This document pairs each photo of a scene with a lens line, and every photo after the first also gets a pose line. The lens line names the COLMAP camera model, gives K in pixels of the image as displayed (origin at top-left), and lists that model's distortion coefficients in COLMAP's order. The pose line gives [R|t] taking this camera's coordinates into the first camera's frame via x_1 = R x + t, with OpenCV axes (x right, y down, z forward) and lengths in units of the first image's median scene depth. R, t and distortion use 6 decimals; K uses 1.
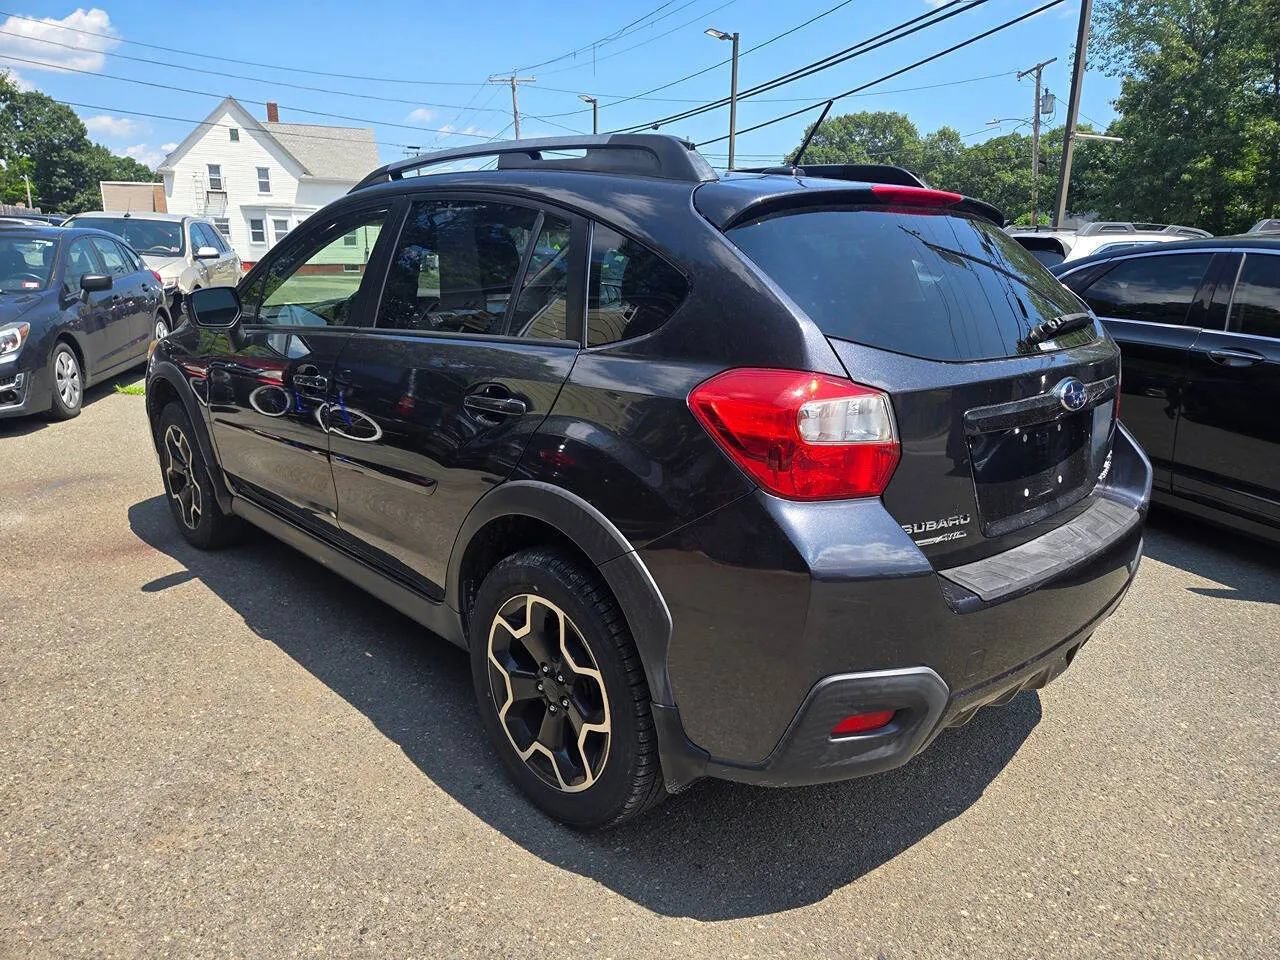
lens RADIAL K [[862.7, 0, 642.6], [0, 862.7, 487.7], [0, 0, 1]] dist [0.068143, -0.056250]
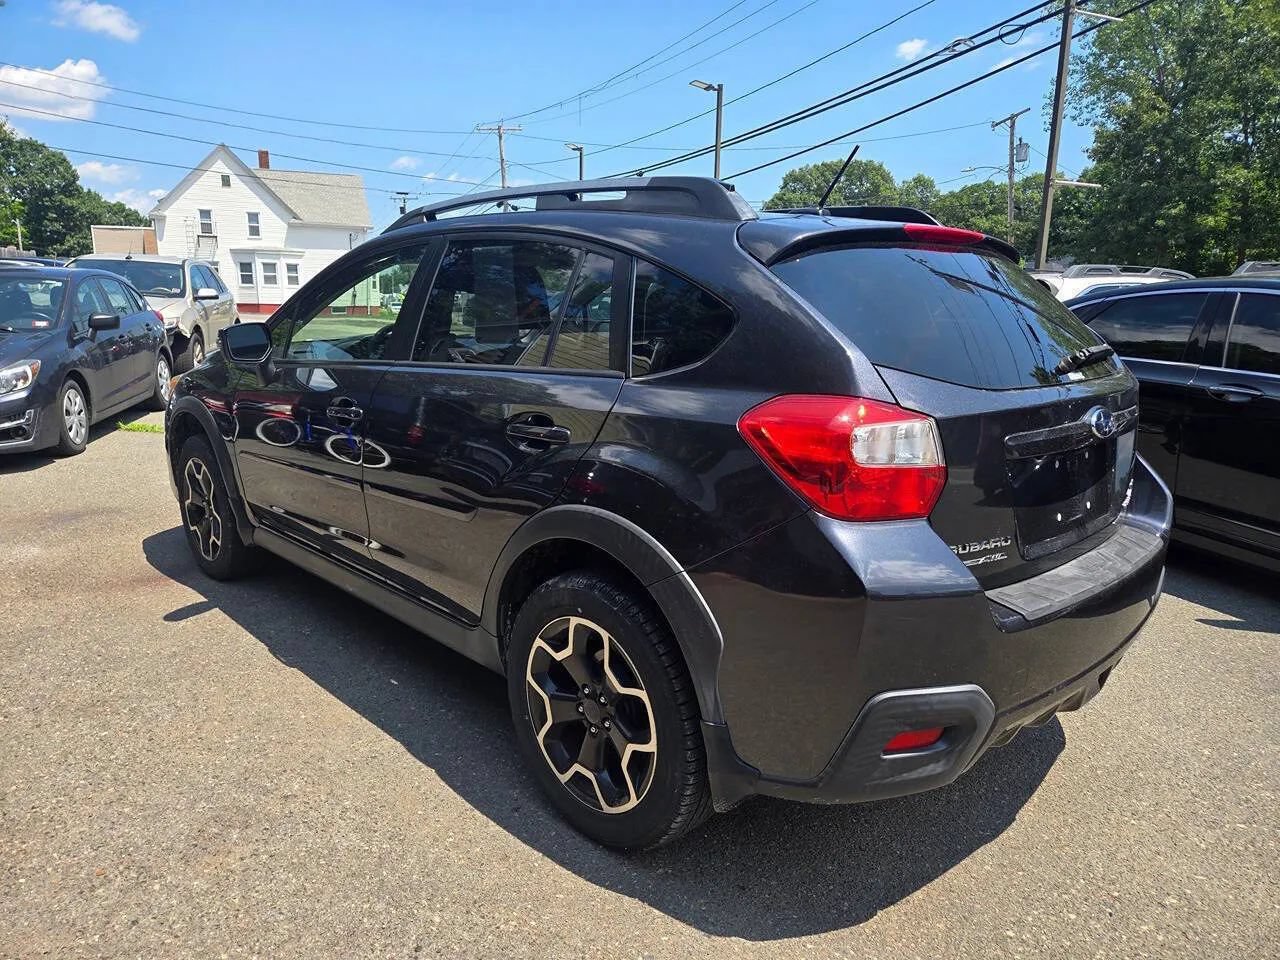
lens RADIAL K [[861.8, 0, 624.4], [0, 861.8, 485.3], [0, 0, 1]] dist [0.065878, -0.050901]
pose [[0.999998, 0.001008, 0.001524, -0.063586], [-0.000934, 0.998830, -0.048345, 0.015512], [-0.001571, 0.048343, 0.998830, -0.026312]]
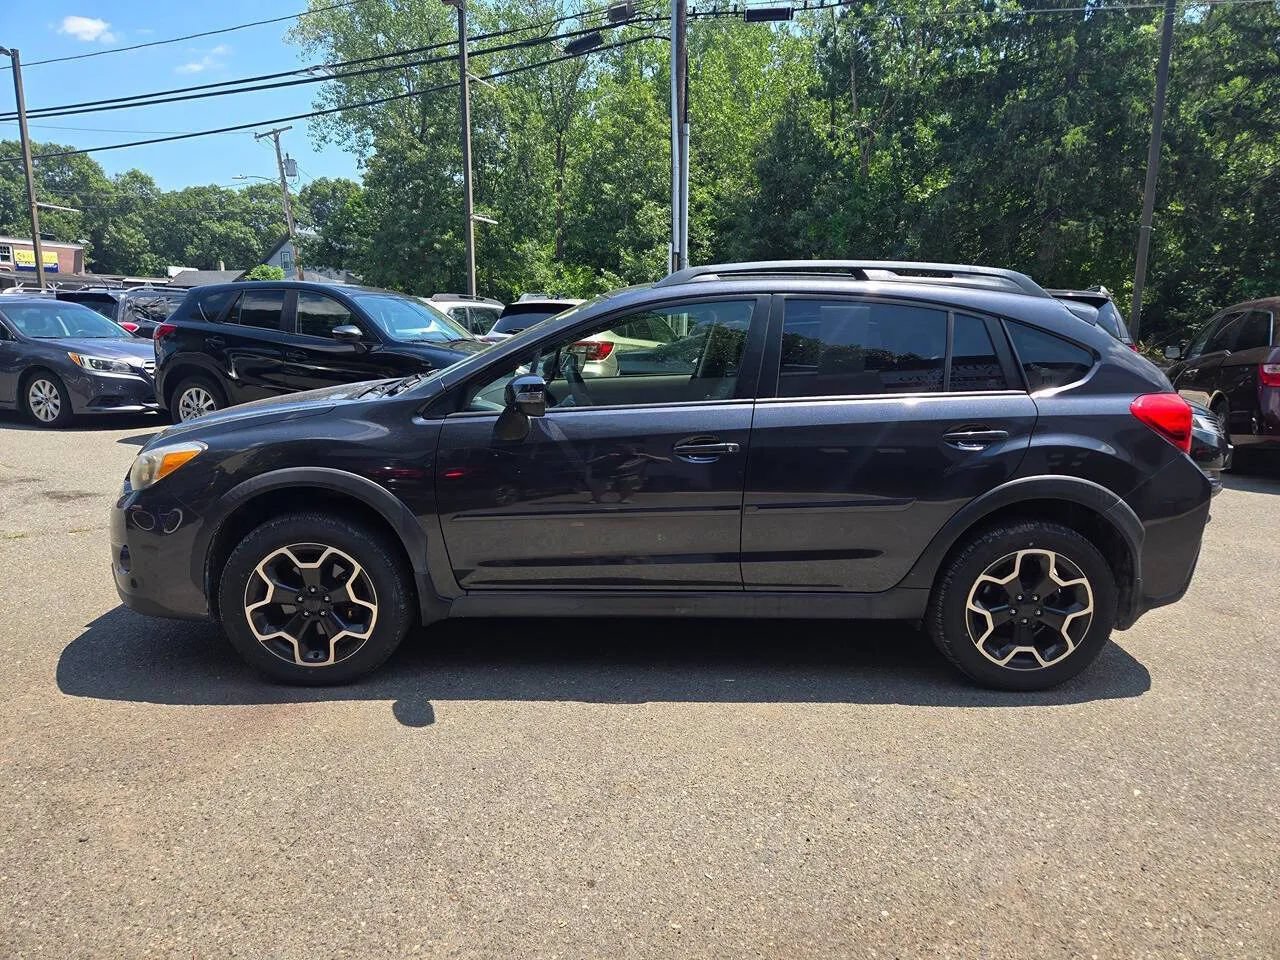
lens RADIAL K [[863.6, 0, 633.5], [0, 863.6, 475.8], [0, 0, 1]] dist [0.070903, -0.059189]
pose [[0.668749, -0.139444, 0.730295, -1.567378], [0.186873, 0.982247, 0.016428, -0.151831], [-0.719621, 0.125486, 0.682934, 0.357796]]
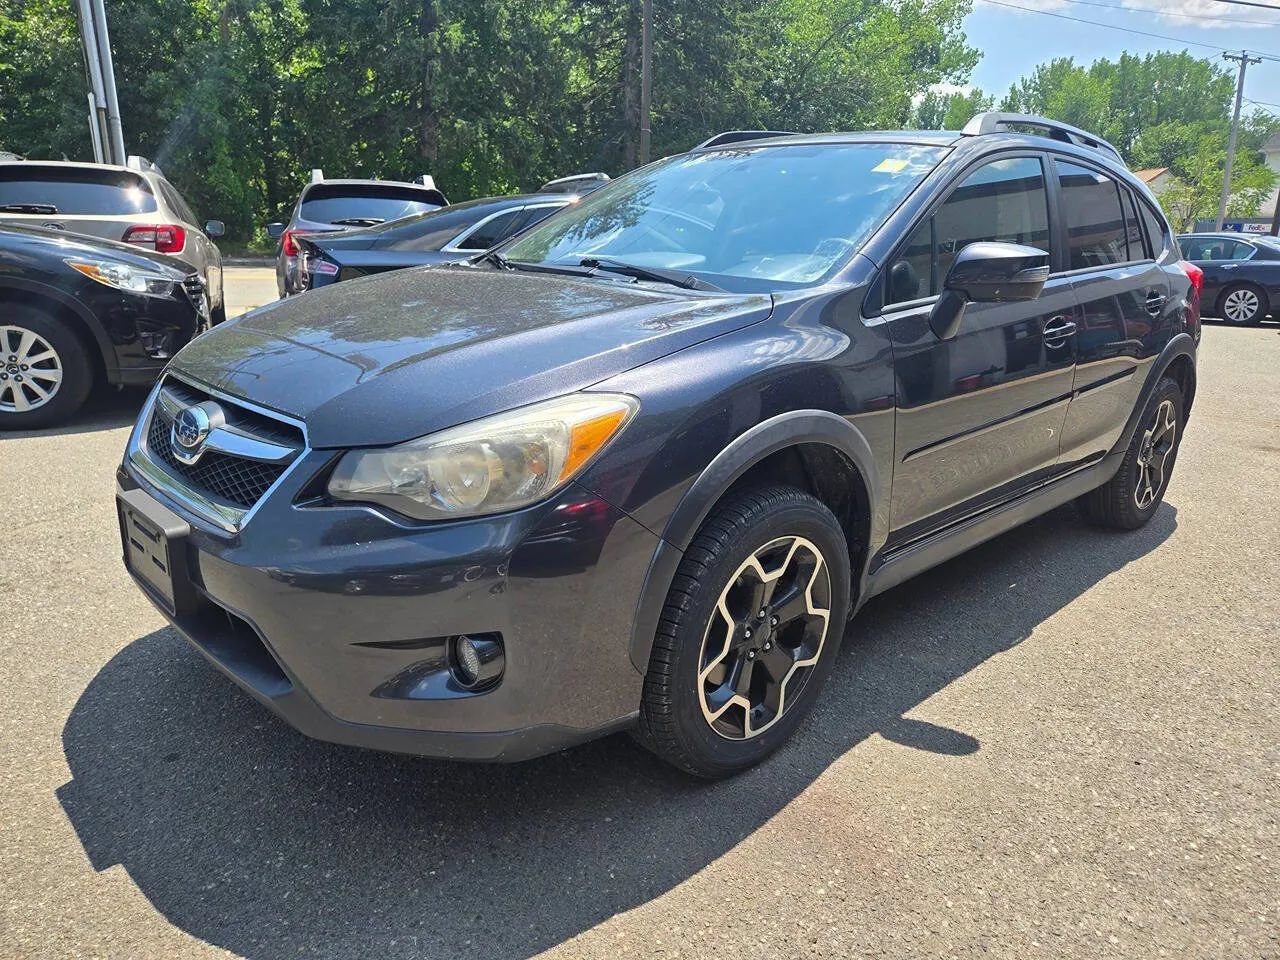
lens RADIAL K [[863.8, 0, 637.7], [0, 863.8, 472.1], [0, 0, 1]] dist [0.065203, -0.053578]
pose [[-0.017946, -0.283369, 0.958843, -1.691081], [0.230699, 0.931947, 0.279738, -0.445692], [-0.972860, 0.226224, 0.048648, 1.778121]]
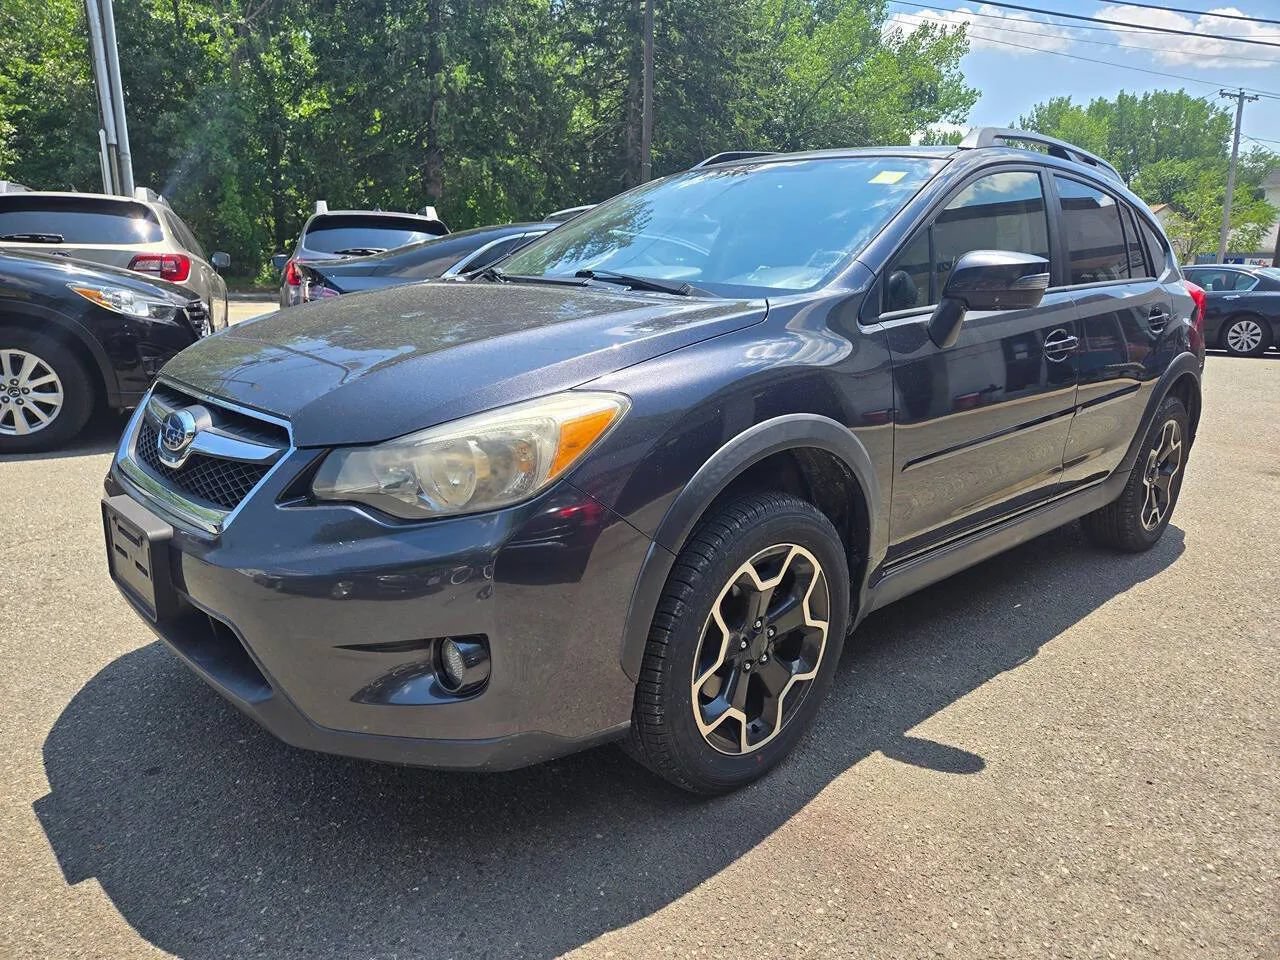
lens RADIAL K [[862.7, 0, 630.3], [0, 862.7, 476.1], [0, 0, 1]] dist [0.066263, -0.054531]
pose [[-0.007014, -0.249237, 0.968417, -1.681895], [0.232470, 0.941501, 0.243994, -0.412700], [-0.972578, 0.226839, 0.051336, 1.776688]]
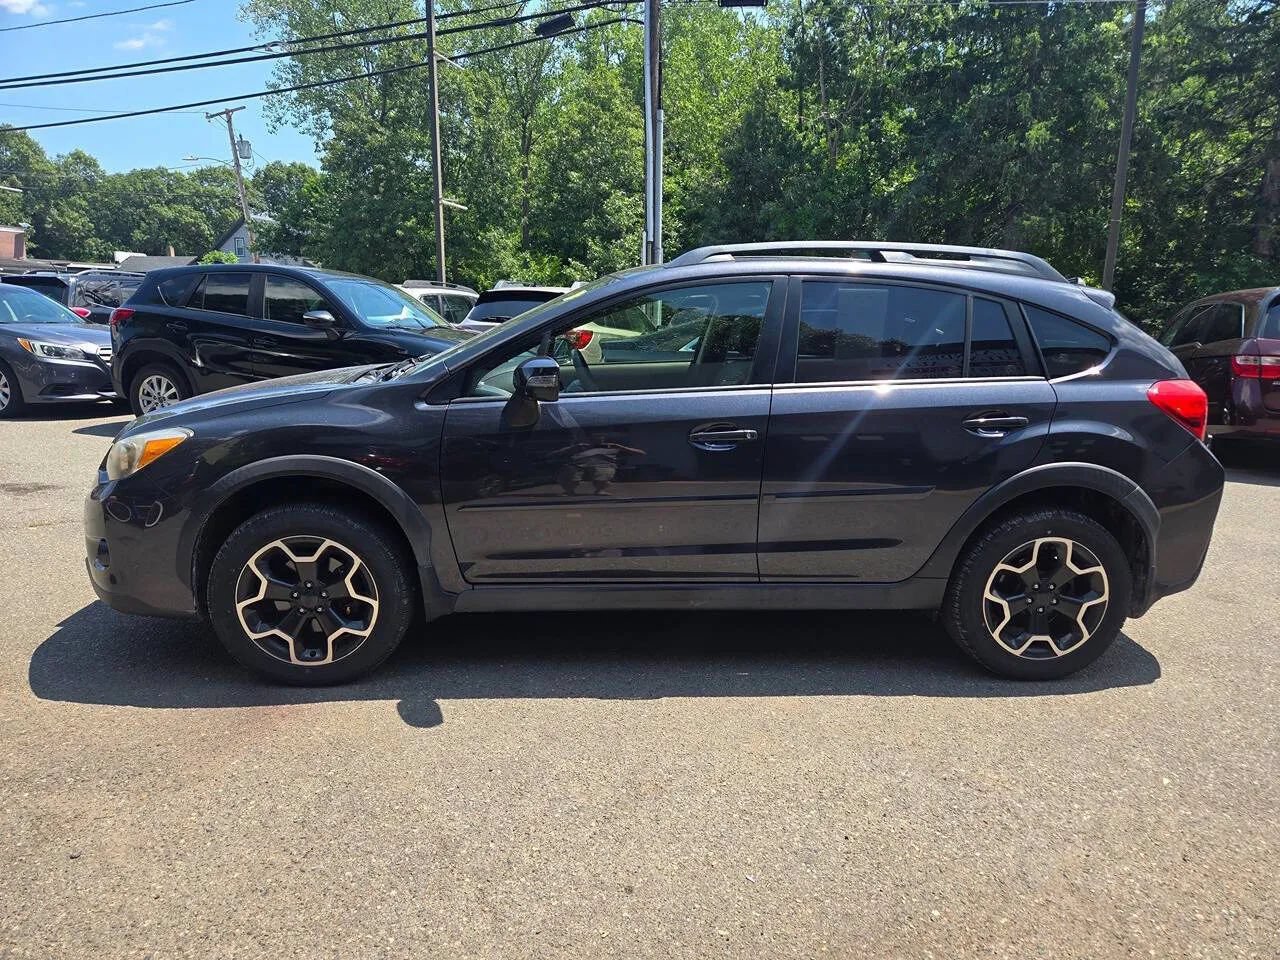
lens RADIAL K [[862.7, 0, 642.6], [0, 862.7, 487.7], [0, 0, 1]] dist [0.068143, -0.056250]
pose [[0.629654, -0.157657, 0.760711, -1.578798], [0.187722, 0.981052, 0.047942, -0.158540], [-0.753855, 0.112615, 0.647318, 0.454011]]
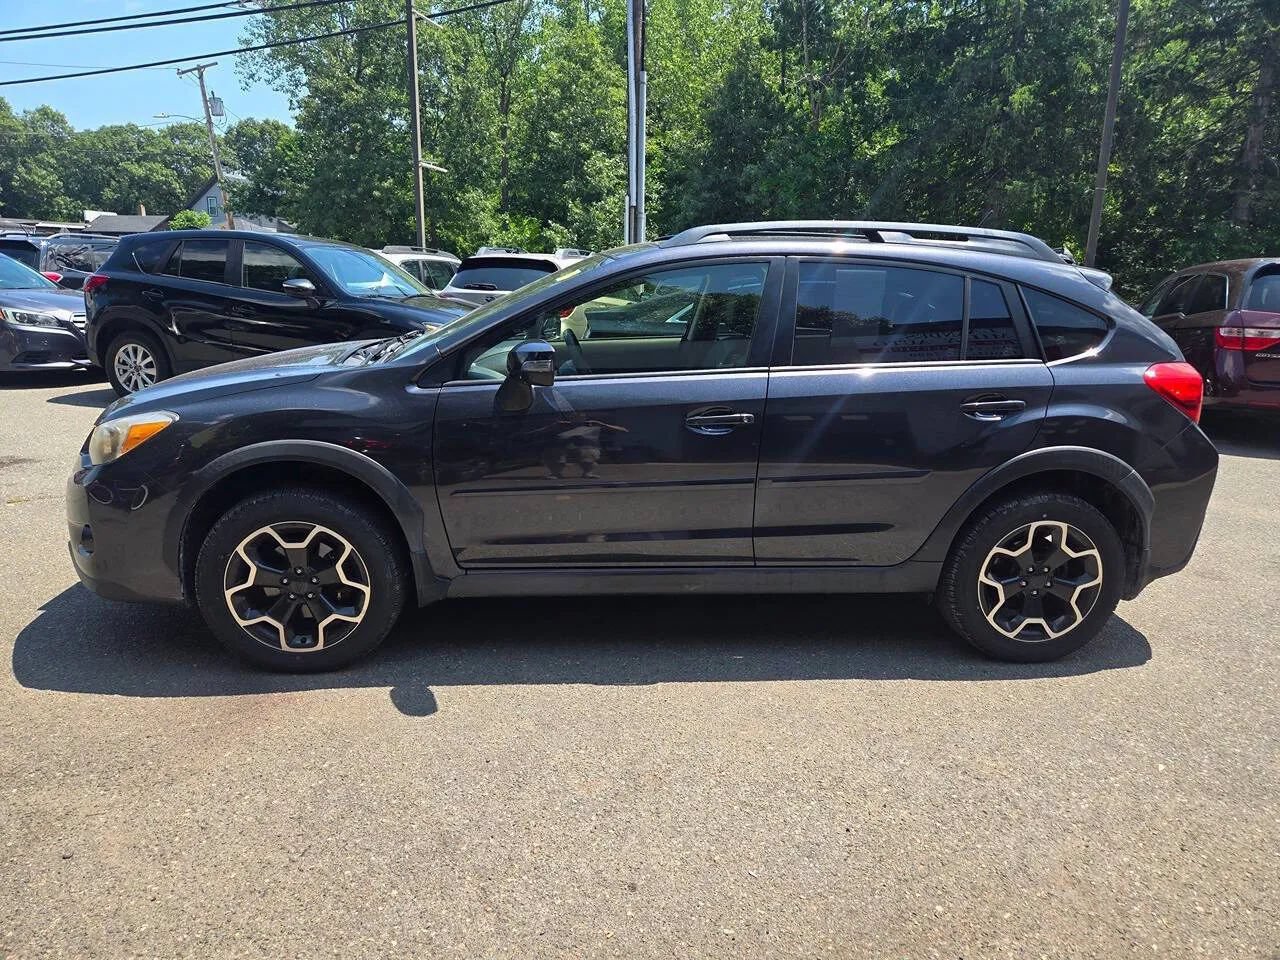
lens RADIAL K [[863.8, 0, 637.7], [0, 863.8, 472.1], [0, 0, 1]] dist [0.065203, -0.053578]
pose [[0.616097, -0.176448, 0.767652, -1.577130], [0.186676, 0.979529, 0.075327, -0.194610], [-0.765229, 0.096893, 0.636424, 0.478684]]
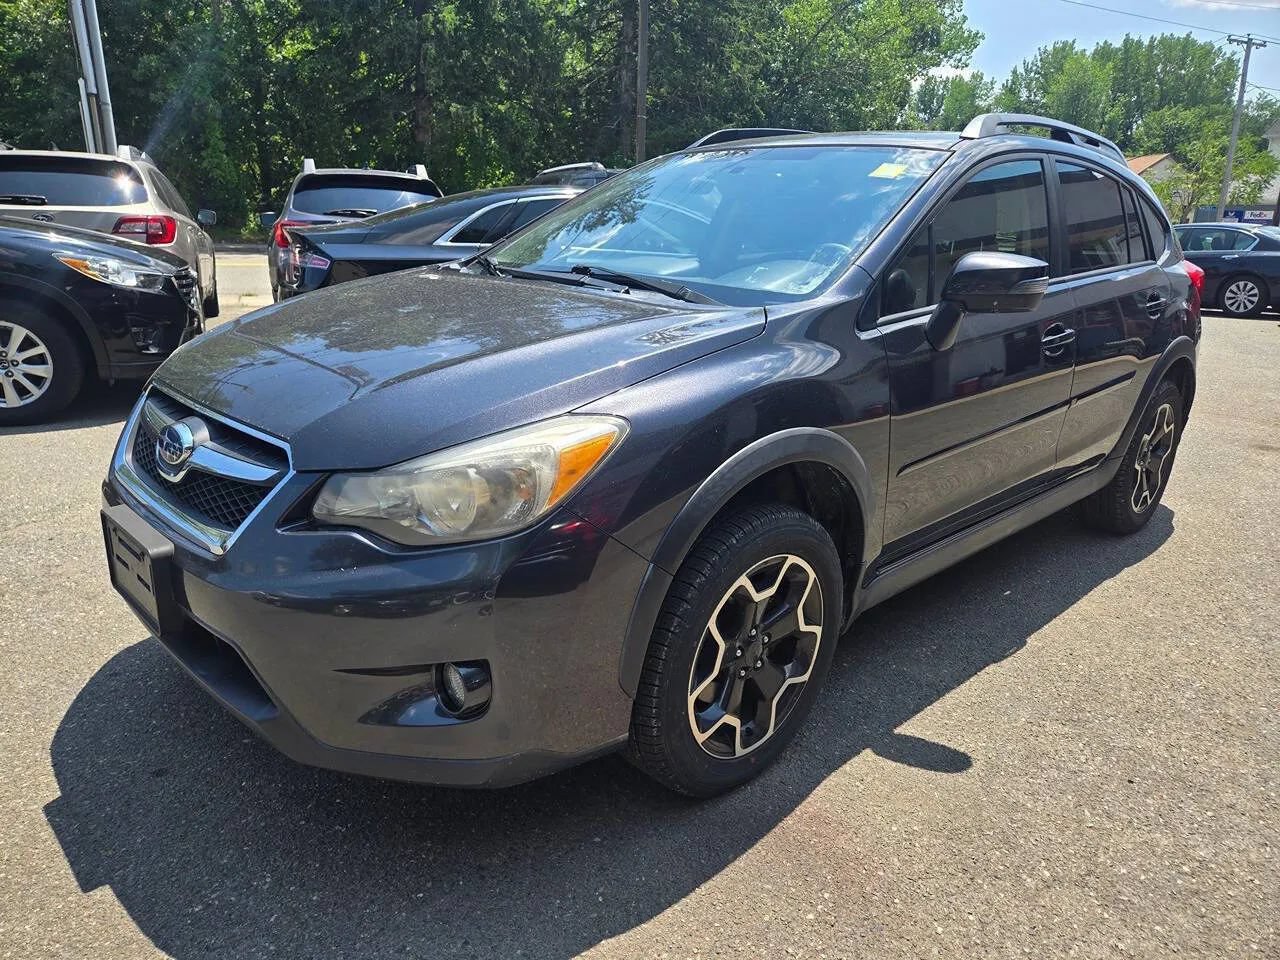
lens RADIAL K [[863.3, 0, 629.8], [0, 863.3, 478.2], [0, 0, 1]] dist [0.063661, -0.051012]
pose [[-0.013531, -0.305463, 0.952108, -1.670951], [0.228614, 0.926028, 0.300346, -0.469237], [-0.973423, 0.221729, 0.057303, 1.767529]]
